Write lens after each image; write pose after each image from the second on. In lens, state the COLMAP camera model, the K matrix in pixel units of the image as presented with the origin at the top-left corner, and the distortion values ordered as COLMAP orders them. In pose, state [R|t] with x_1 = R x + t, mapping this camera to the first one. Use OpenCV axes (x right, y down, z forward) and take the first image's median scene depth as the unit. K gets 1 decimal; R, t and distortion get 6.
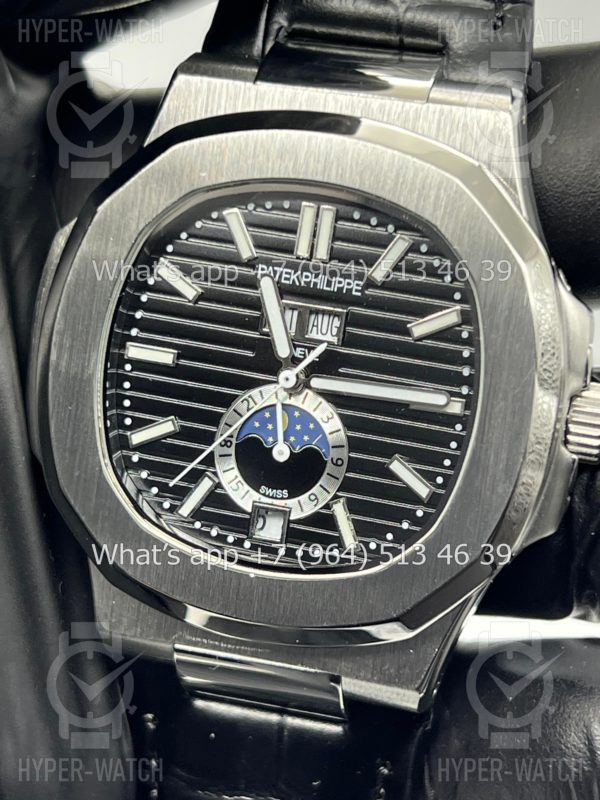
lens RADIAL K [[1834.1, 0, 293.5], [0, 1834.1, 407.2], [0, 0, 1]] dist [0.306504, 0.000000]
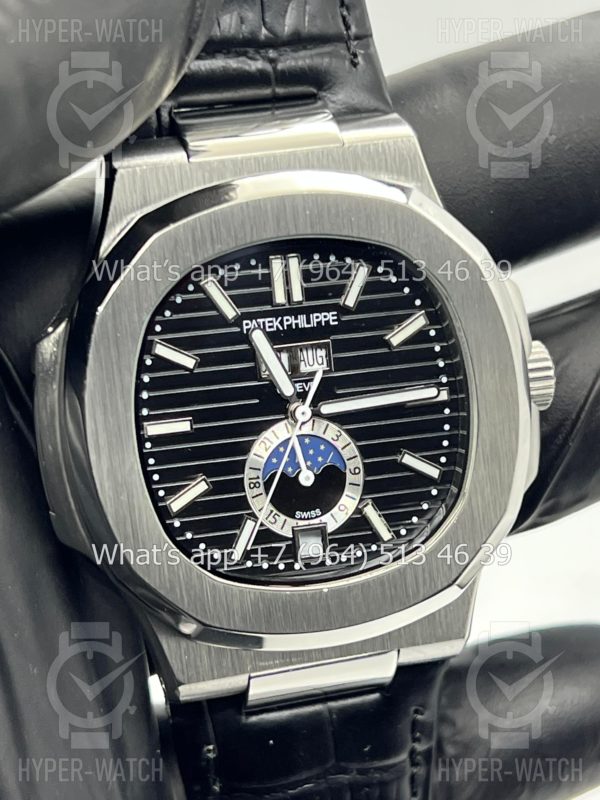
lens RADIAL K [[1834.1, 0, 302.4], [0, 1834.1, 403.8], [0, 0, 1]] dist [0.306504, 0.000000]
pose [[0.864463, -0.282482, 0.415821, -0.461820], [0.262240, 0.959121, 0.106386, -0.138404], [-0.428875, 0.017078, 0.903203, -0.008248]]
